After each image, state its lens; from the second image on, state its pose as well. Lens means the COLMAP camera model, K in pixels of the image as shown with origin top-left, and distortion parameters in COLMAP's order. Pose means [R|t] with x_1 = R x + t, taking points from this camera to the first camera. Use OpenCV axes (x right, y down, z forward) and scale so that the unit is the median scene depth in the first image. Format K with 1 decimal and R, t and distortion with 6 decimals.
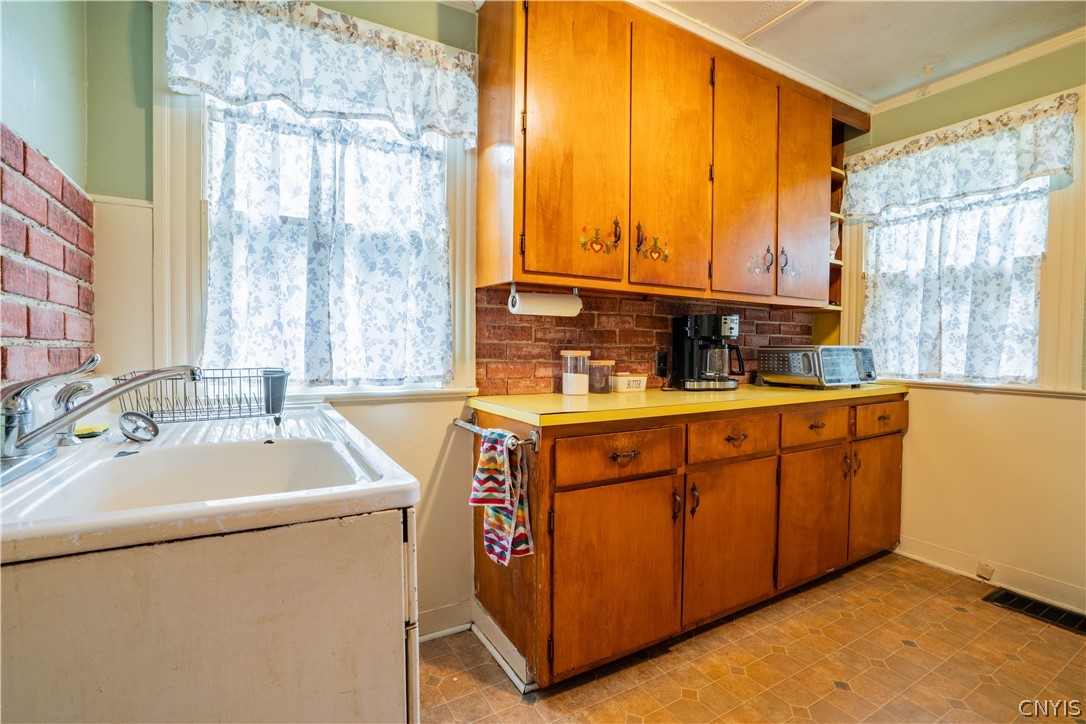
lens RADIAL K [[505.1, 0, 544.2], [0, 505.1, 362.2], [0, 0, 1]] dist [-0.052966, 0.019003]
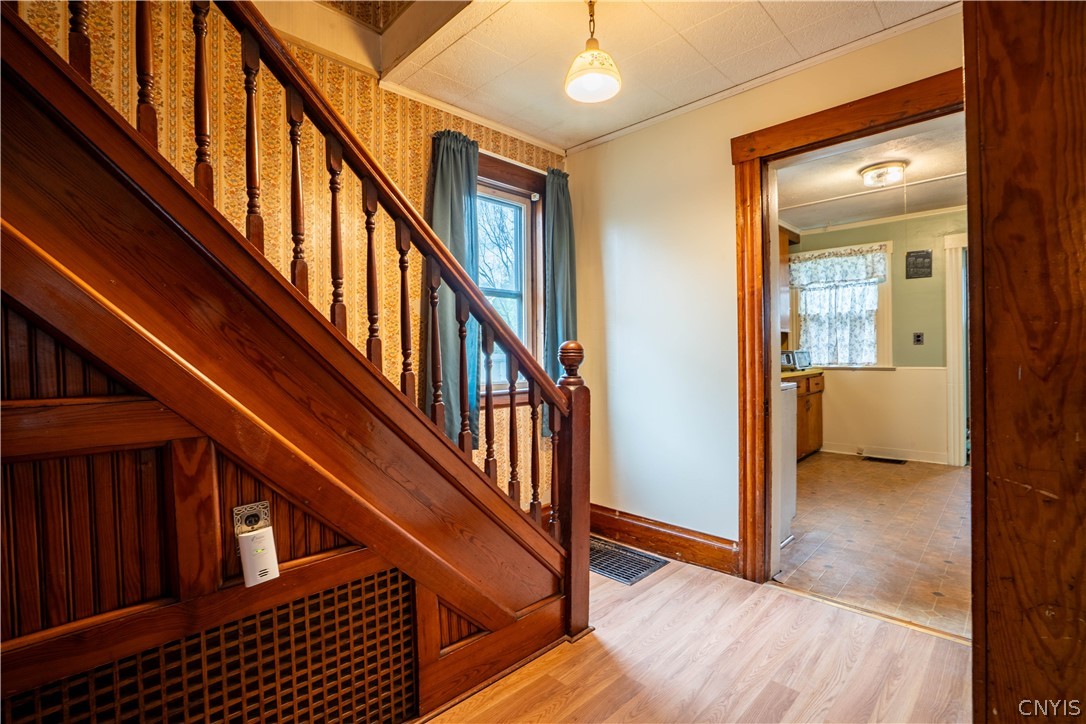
lens RADIAL K [[505.1, 0, 546.1], [0, 505.1, 362.9], [0, 0, 1]] dist [-0.052966, 0.019003]
pose [[0.968587, -0.026323, 0.247277, -0.975675], [0.030500, 0.999449, -0.013074, 0.014927], [-0.246797, 0.020206, 0.968857, -0.796874]]
